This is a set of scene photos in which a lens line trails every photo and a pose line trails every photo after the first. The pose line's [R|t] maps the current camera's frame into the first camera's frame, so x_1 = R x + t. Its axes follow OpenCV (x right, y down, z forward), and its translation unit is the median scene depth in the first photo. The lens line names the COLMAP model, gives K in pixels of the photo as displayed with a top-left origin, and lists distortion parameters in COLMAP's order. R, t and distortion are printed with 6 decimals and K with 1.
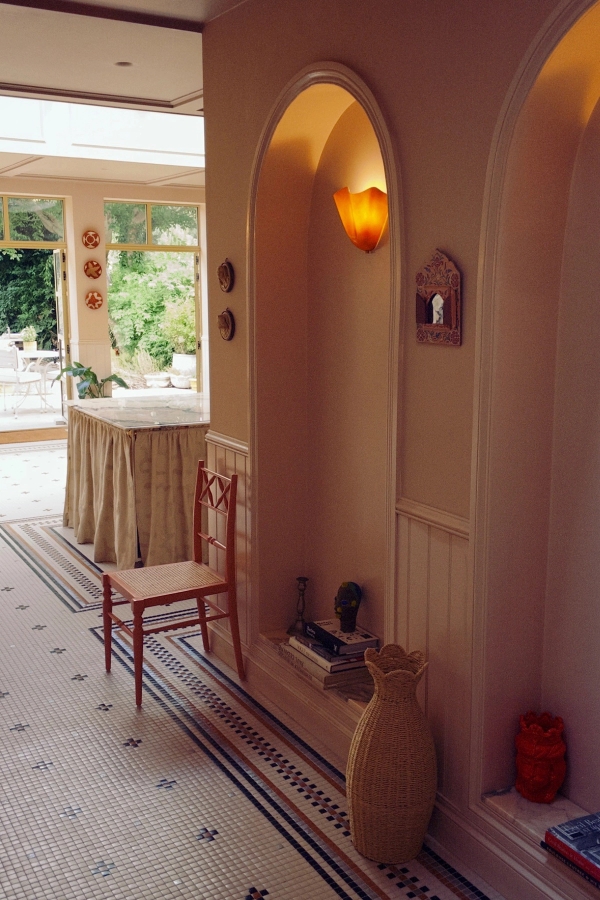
lens RADIAL K [[920.4, 0, 306.0], [0, 920.4, 447.5], [0, 0, 1]] dist [0.068442, 0.000000]
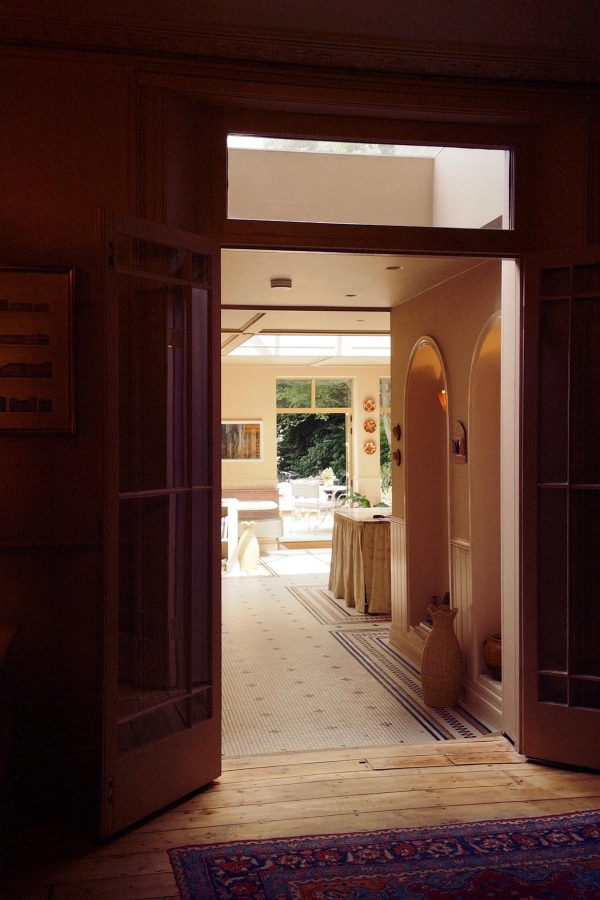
lens RADIAL K [[920.4, 0, 297.0], [0, 920.4, 453.0], [0, 0, 1]] dist [0.068442, 0.000000]
pose [[0.938643, -0.006010, -0.344839, 0.145802], [-0.047435, 0.988096, -0.146340, 0.056076], [0.341614, 0.153718, 0.927184, -0.321165]]
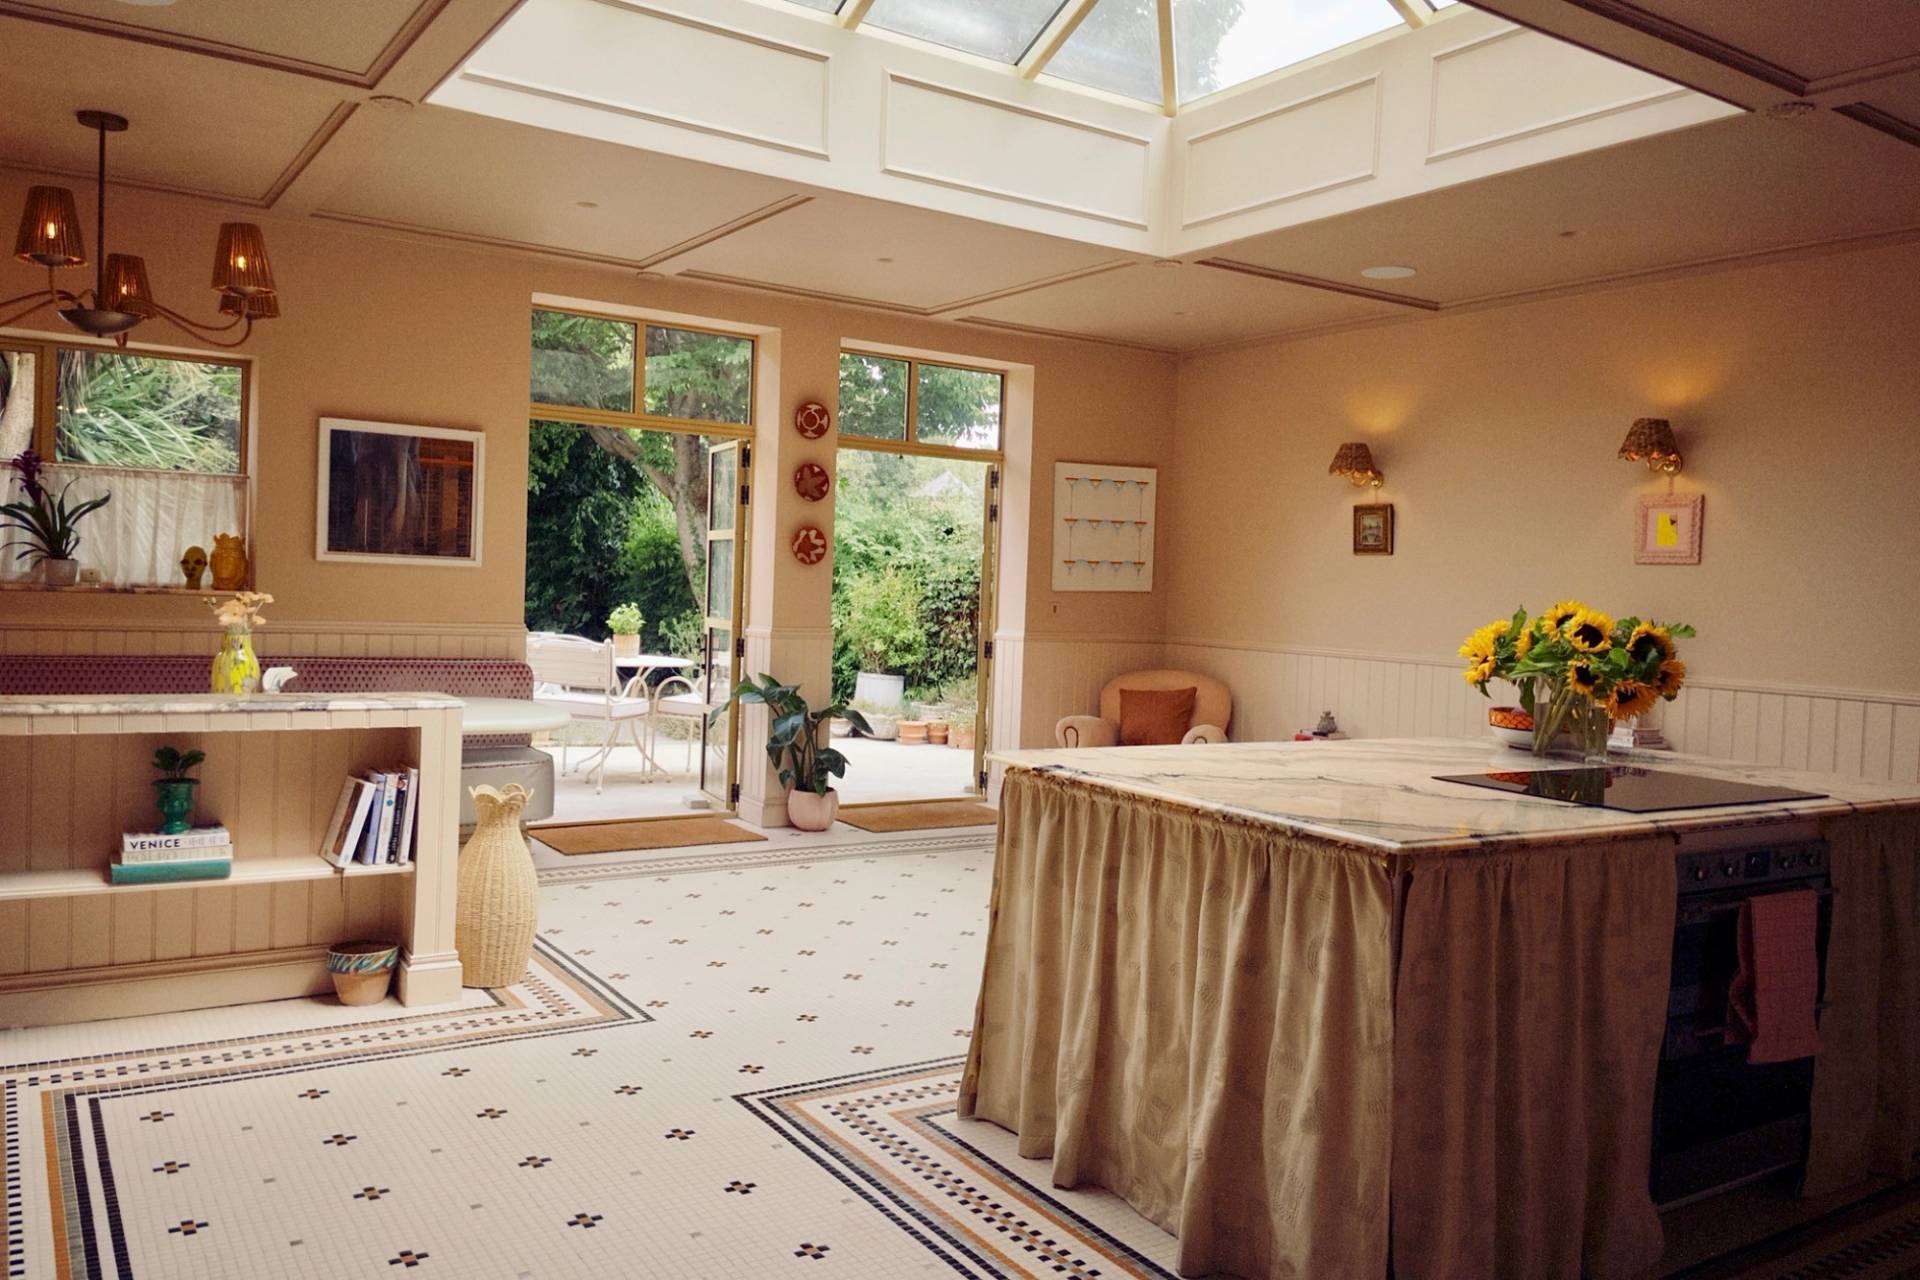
lens RADIAL K [[1439.0, 0, 978.7], [0, 1439.0, 625.6], [0, 0, 1]] dist [0.035948, -0.029955]
pose [[0.997237, 0.031111, 0.067459, -0.192091], [-0.020576, 0.988232, -0.151573, -0.009627], [-0.071381, 0.149766, 0.986141, 0.278503]]
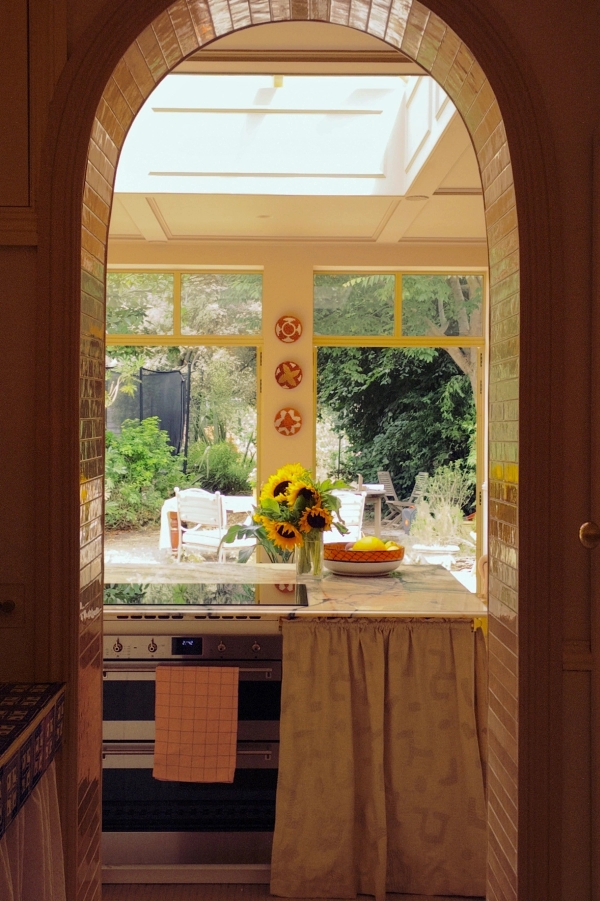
lens RADIAL K [[1315.3, 0, 300.1], [0, 1315.3, 448.3], [0, 0, 1]] dist [0.073913, 0.000000]
pose [[0.864351, 0.008195, -0.502822, 0.235704], [-0.089898, 0.986279, -0.138461, -0.016104], [0.494788, 0.164881, 0.853229, 0.233183]]
